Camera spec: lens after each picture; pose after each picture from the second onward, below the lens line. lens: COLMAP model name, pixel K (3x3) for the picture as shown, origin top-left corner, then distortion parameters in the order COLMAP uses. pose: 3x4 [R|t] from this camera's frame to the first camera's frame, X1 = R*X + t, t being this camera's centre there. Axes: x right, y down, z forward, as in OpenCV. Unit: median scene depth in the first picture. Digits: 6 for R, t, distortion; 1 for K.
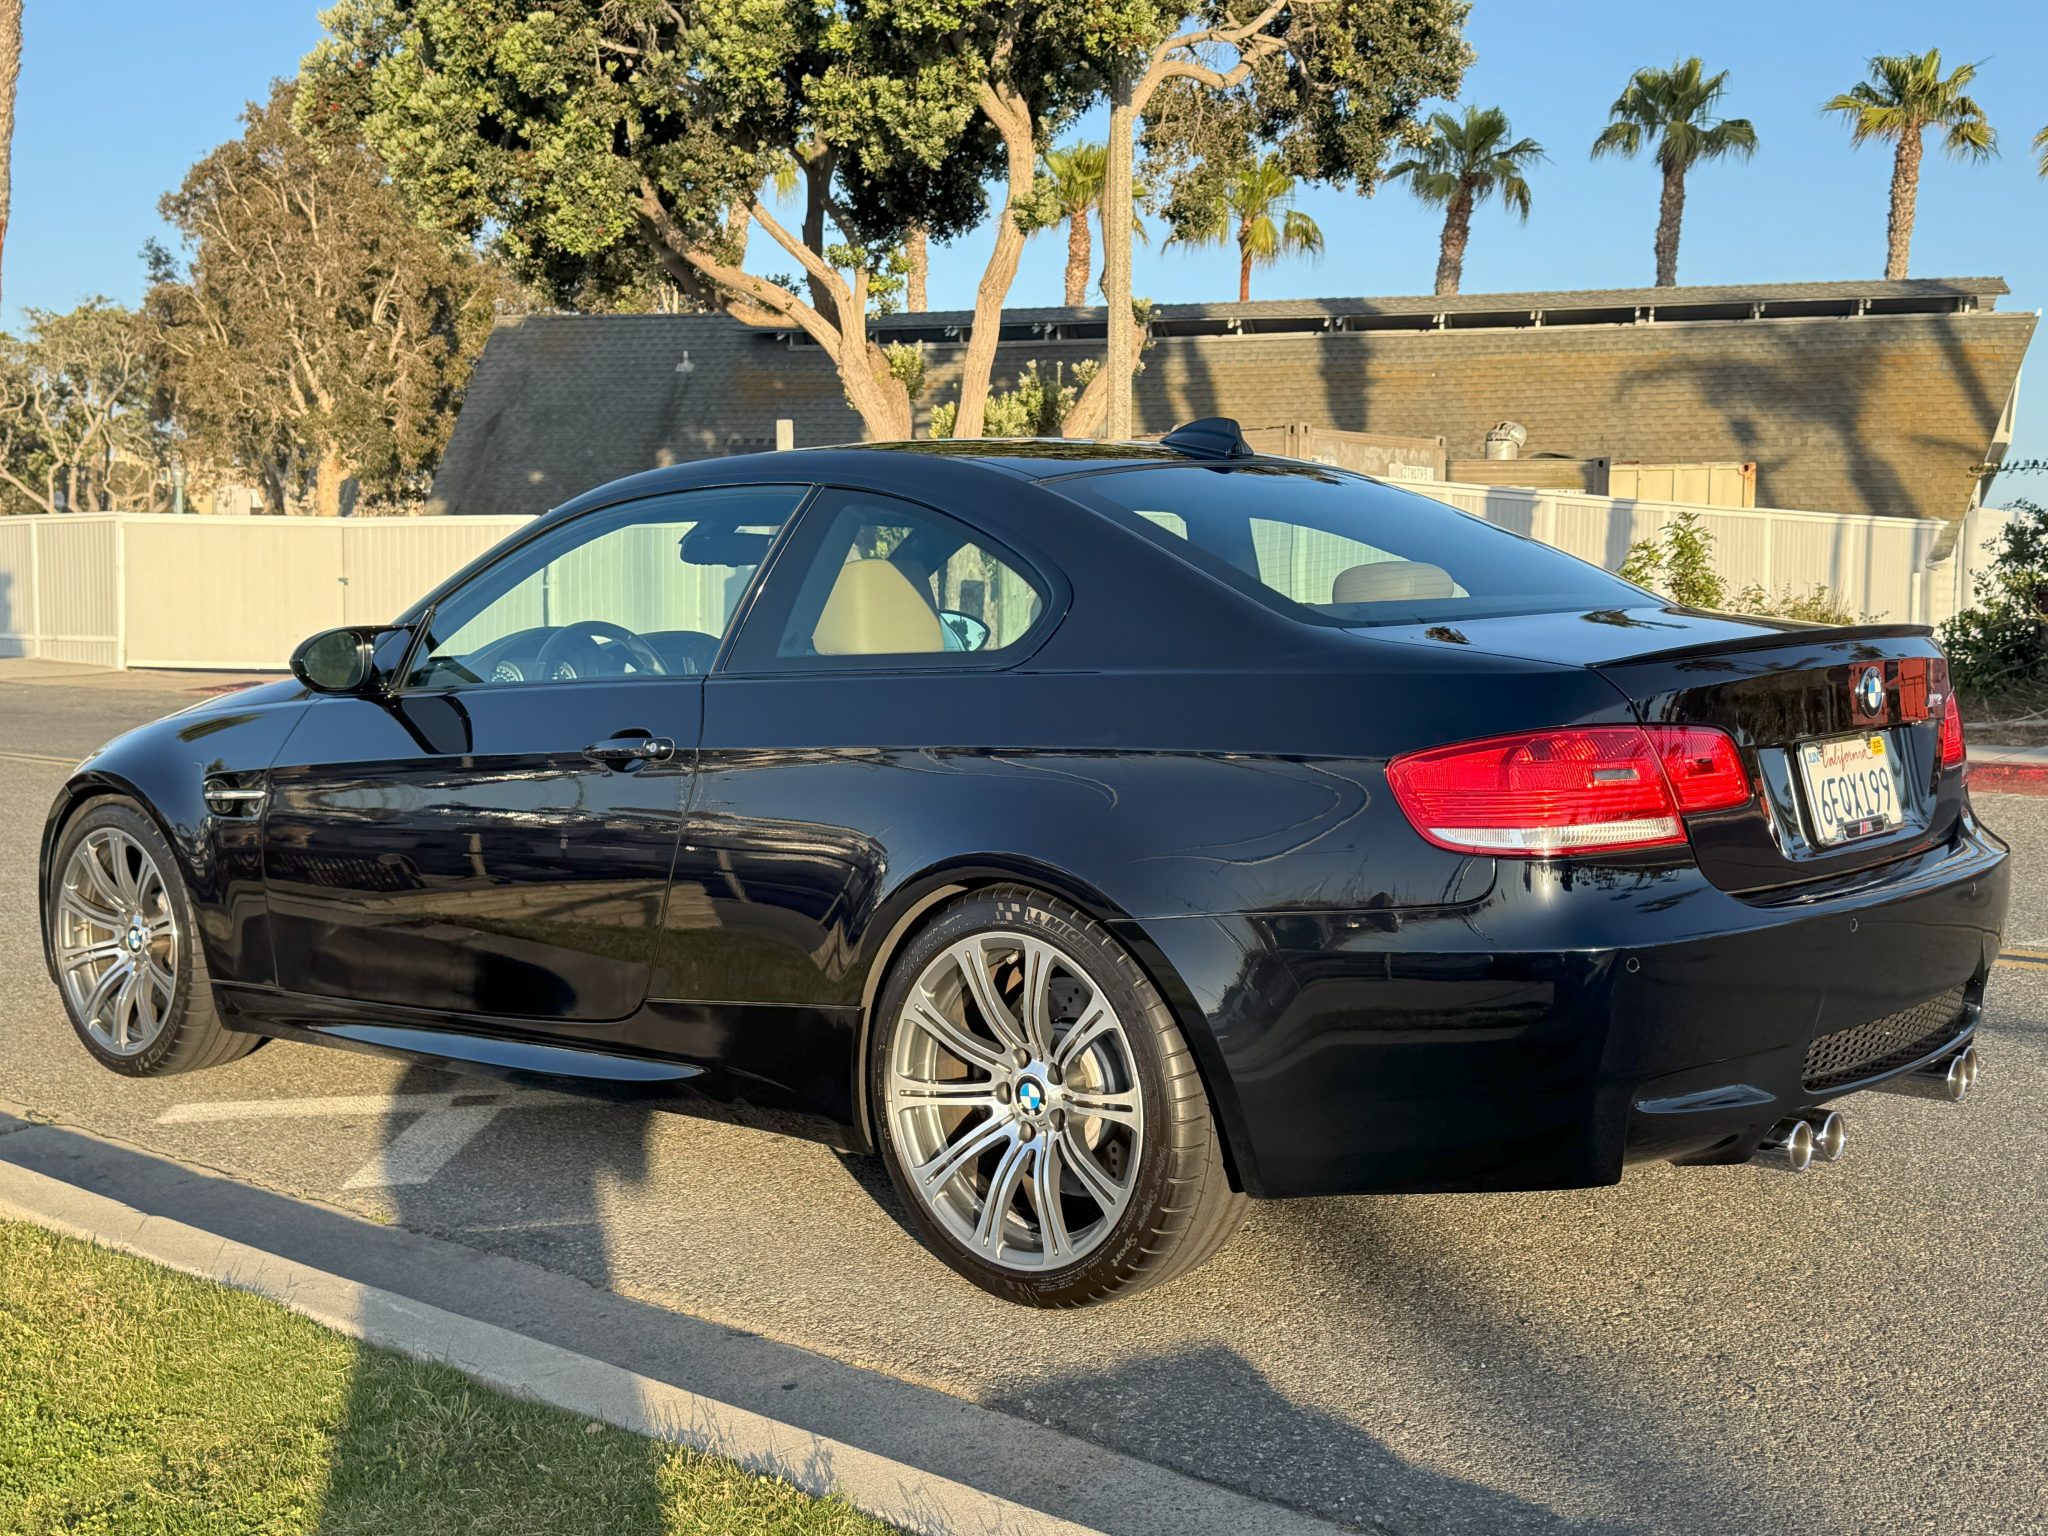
lens RADIAL K [[2376.5, 0, 1014.3], [0, 2376.5, 766.8], [0, 0, 1]] dist [0.063649, 0.000000]
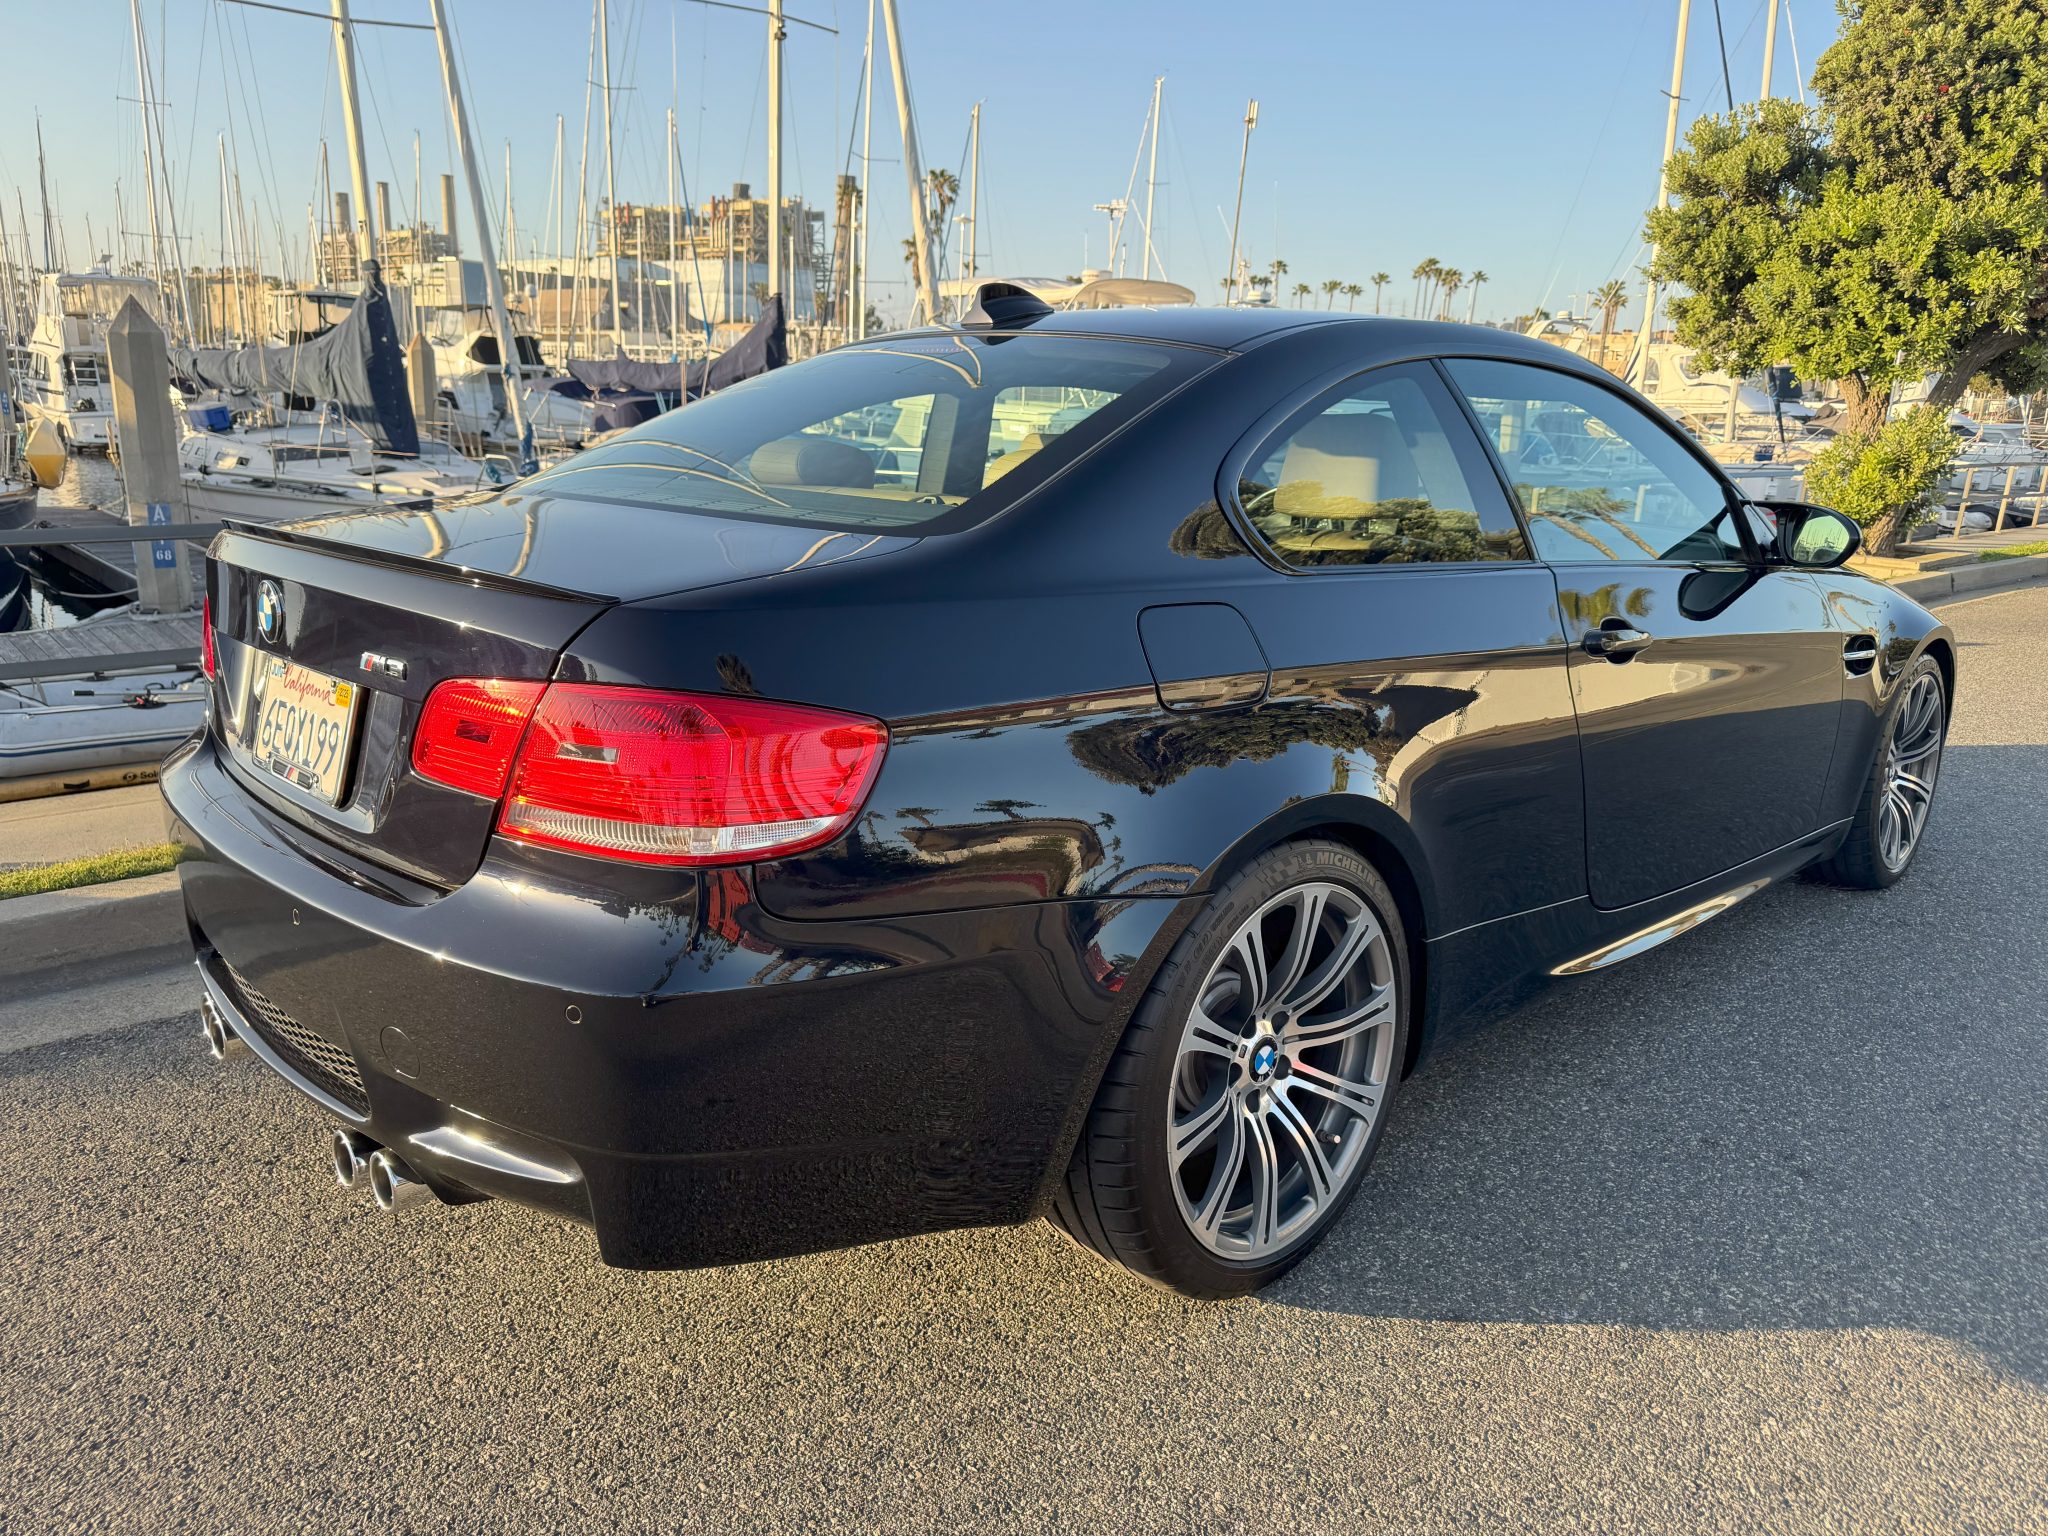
lens RADIAL K [[1463.8, 0, 1053.3], [0, 1463.8, 759.9], [0, 0, 1]] dist [0.011352, -0.013126]
pose [[-0.063079, 0.236903, -0.969483, 0.157991], [-0.102236, 0.964774, 0.242404, -0.024689], [0.992758, 0.114407, -0.036637, 0.243596]]
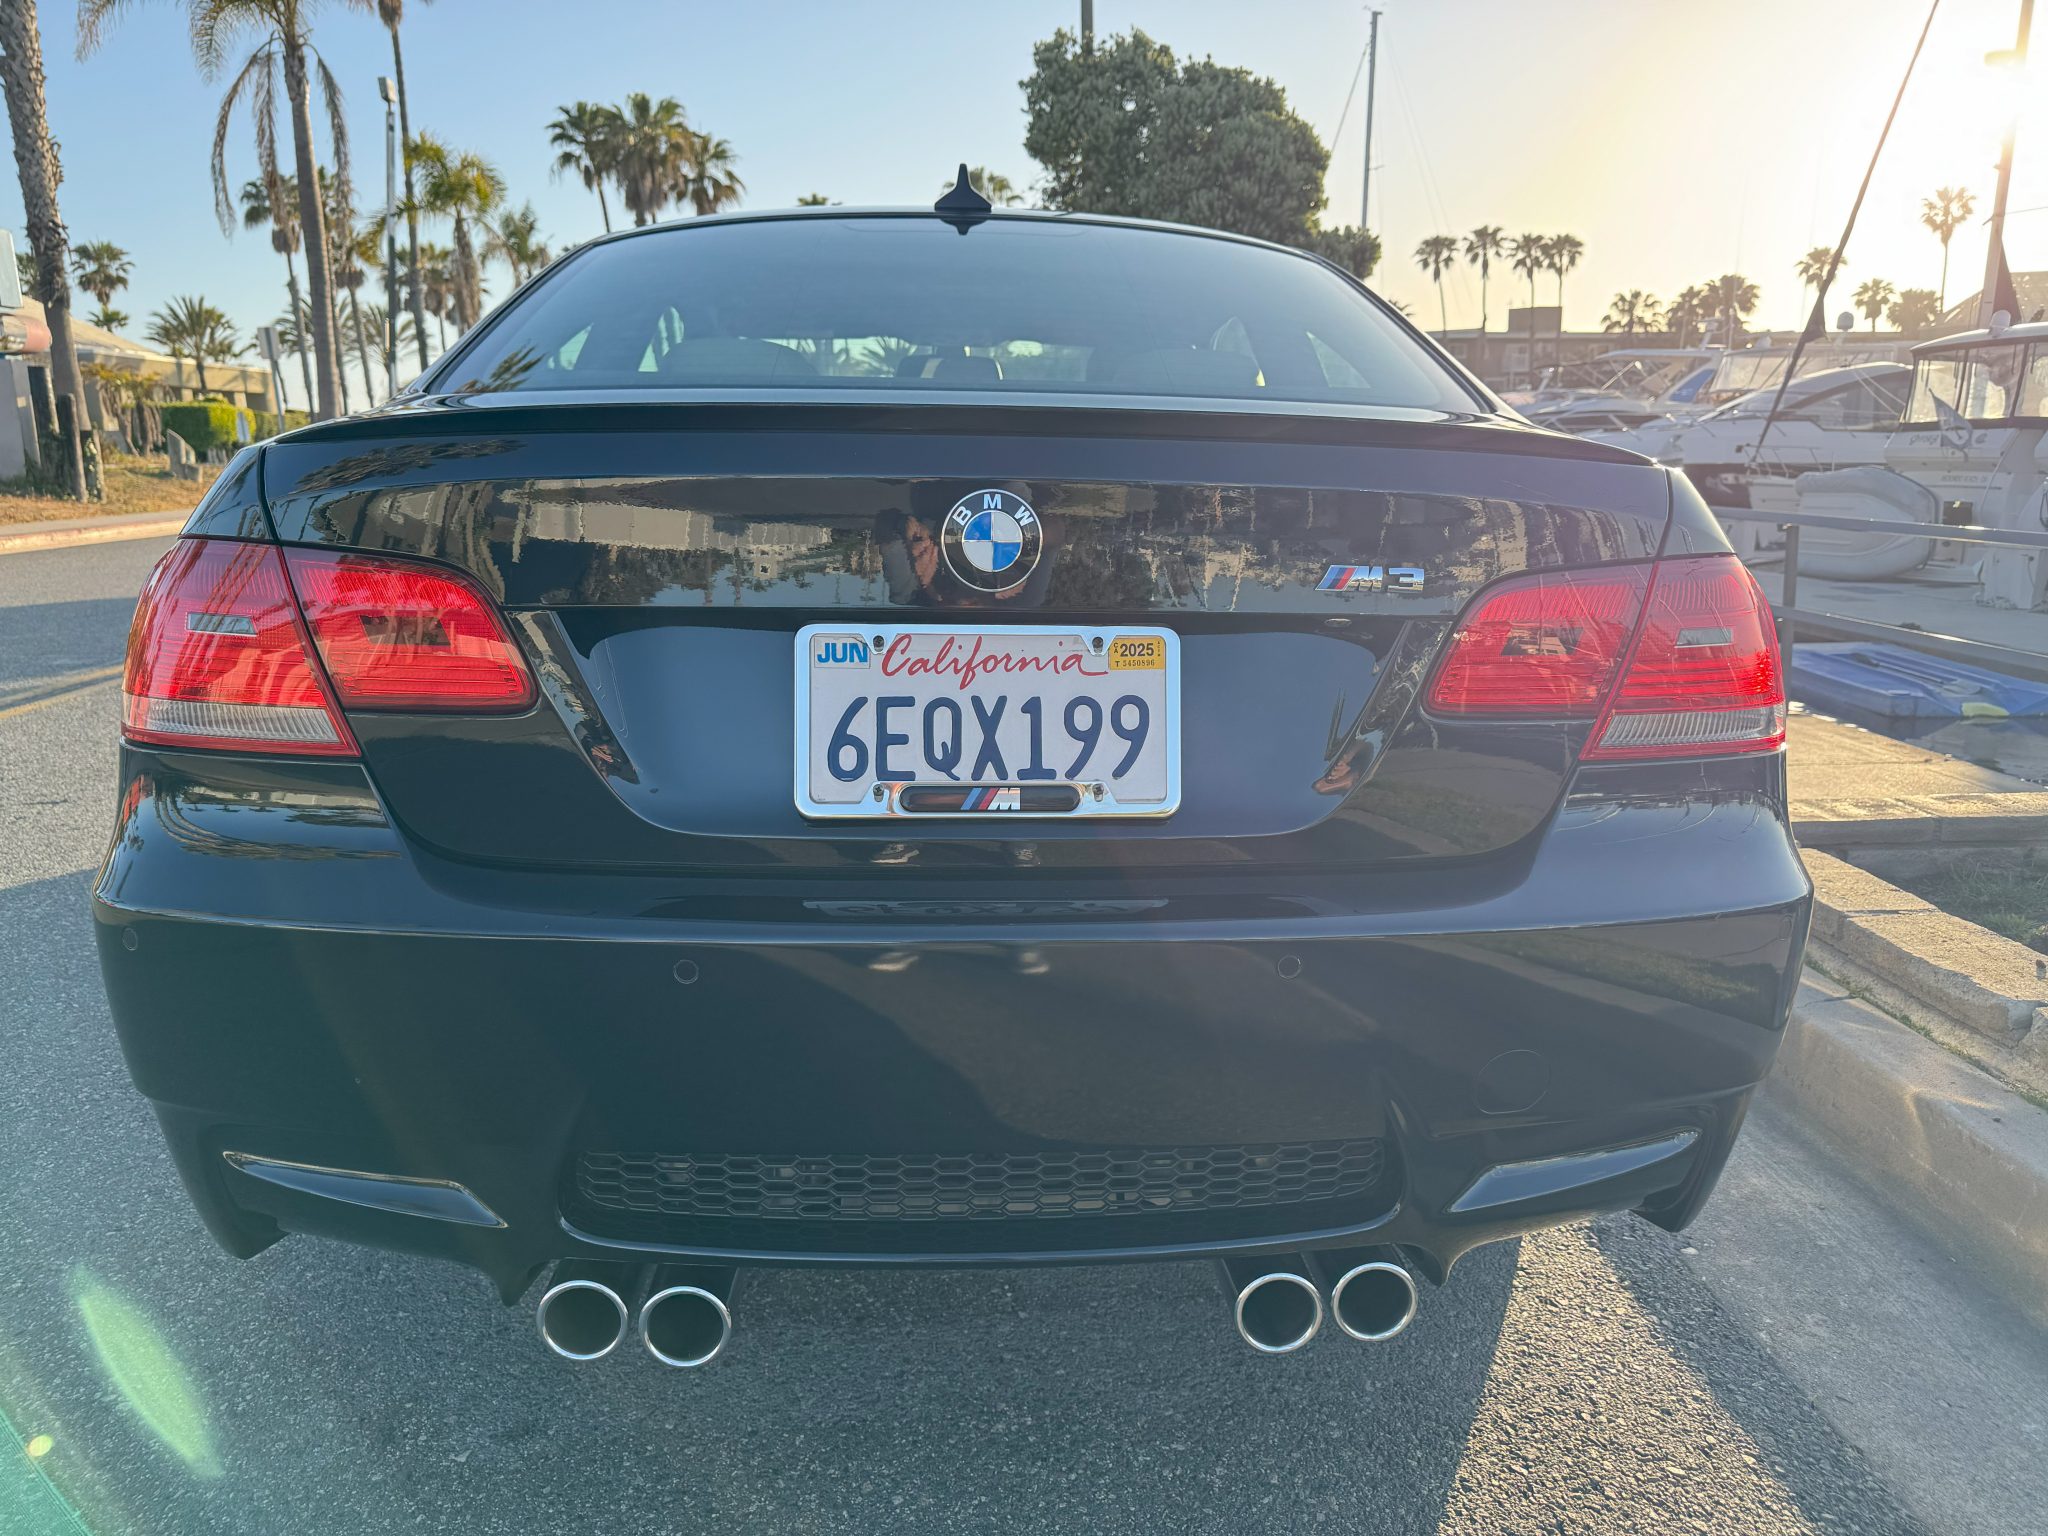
lens RADIAL K [[1458.0, 0, 1017.1], [0, 1458.0, 764.7], [0, 0, 1]] dist [0.004300, -0.003731]
pose [[0.707129, 0.173481, -0.685472, 0.109675], [-0.084234, 0.983200, 0.161935, -0.006543], [0.702049, -0.056769, 0.709862, 0.148011]]
